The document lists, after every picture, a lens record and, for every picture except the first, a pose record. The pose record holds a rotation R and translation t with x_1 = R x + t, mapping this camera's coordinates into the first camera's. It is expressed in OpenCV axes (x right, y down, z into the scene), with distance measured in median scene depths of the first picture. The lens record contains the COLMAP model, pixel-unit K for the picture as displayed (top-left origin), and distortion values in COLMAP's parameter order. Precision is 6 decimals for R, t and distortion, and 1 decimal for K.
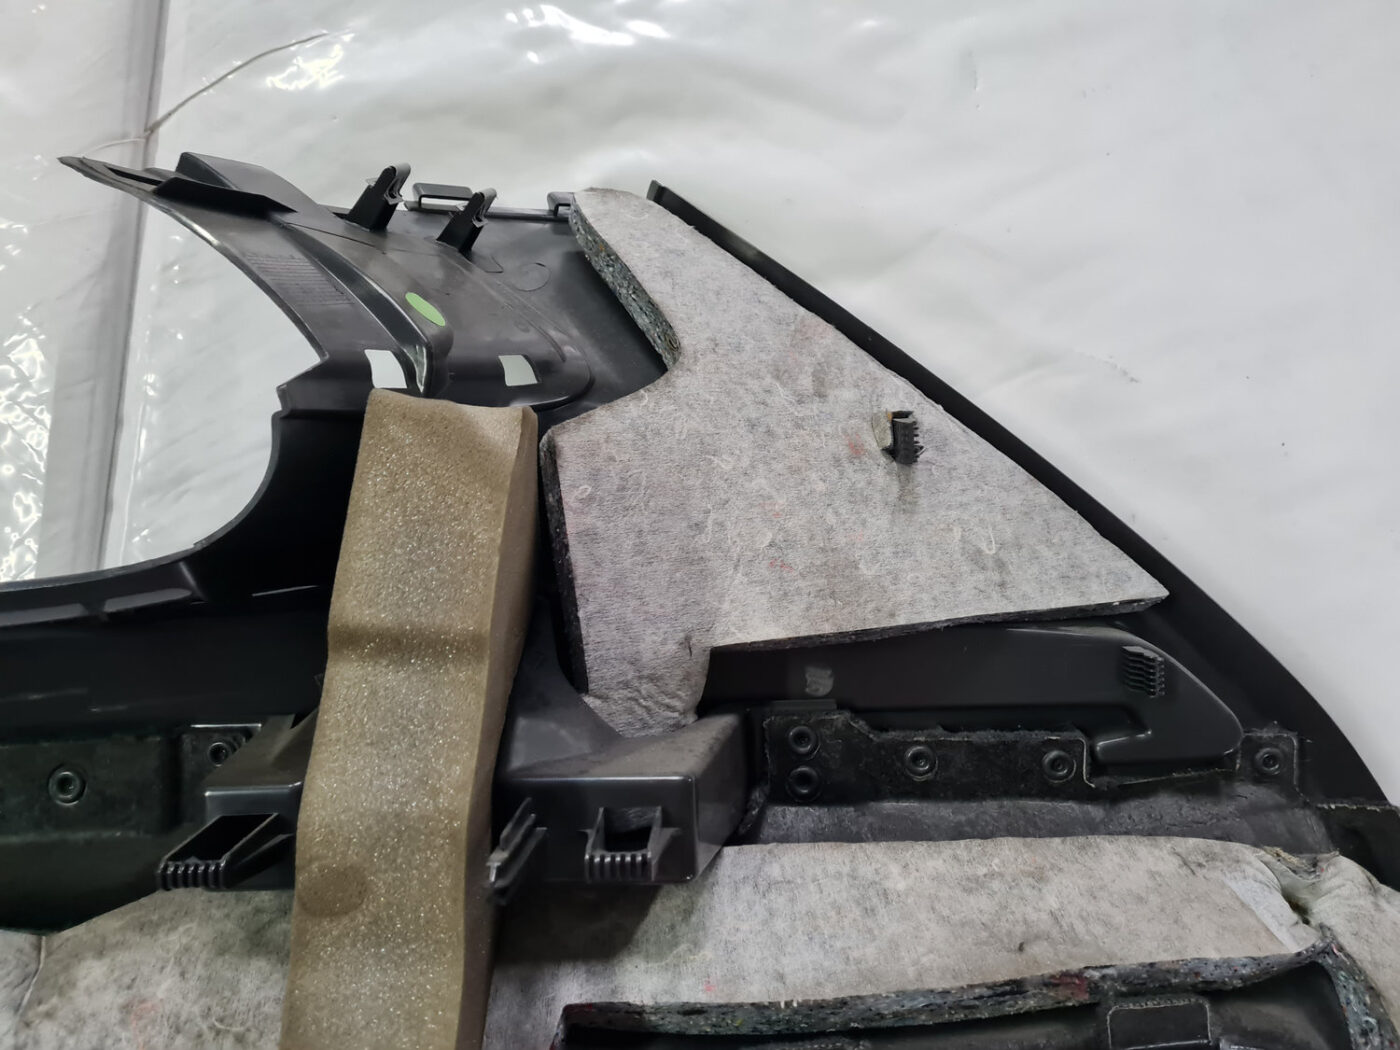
lens RADIAL K [[990.8, 0, 699.4], [0, 990.8, 507.9], [0, 0, 1]] dist [0.054768, -0.056304]
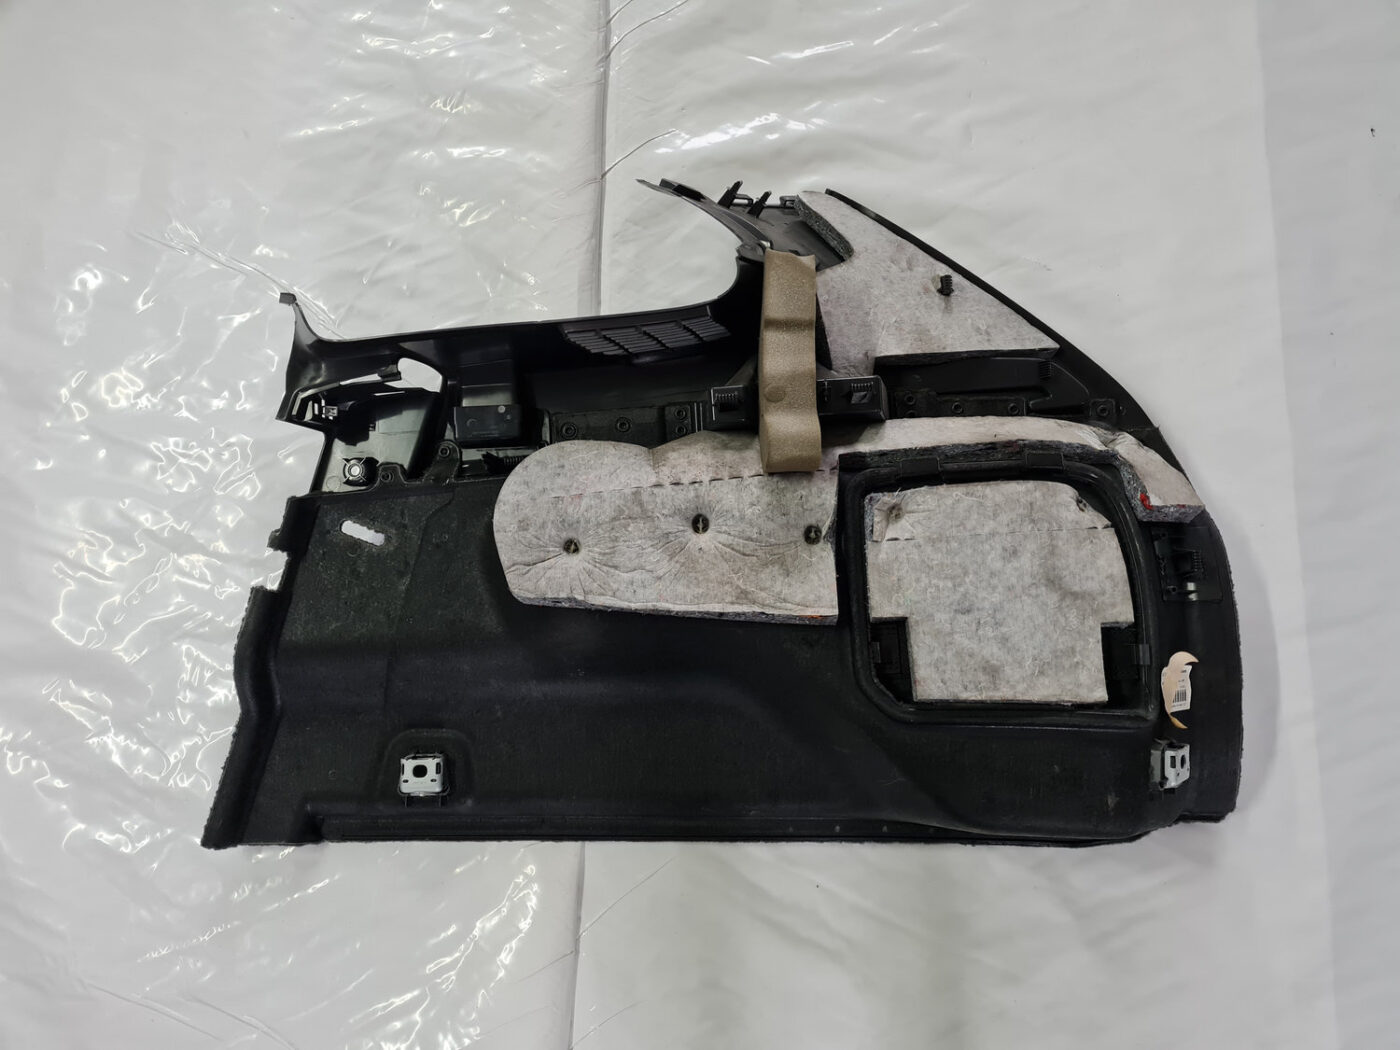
lens RADIAL K [[990.8, 0, 699.4], [0, 990.8, 507.9], [0, 0, 1]] dist [0.054768, -0.056304]
pose [[0.999162, -0.030929, -0.026806, -0.349185], [0.029441, 0.998095, -0.054221, 0.591671], [0.028432, 0.053387, 0.998169, -1.423298]]
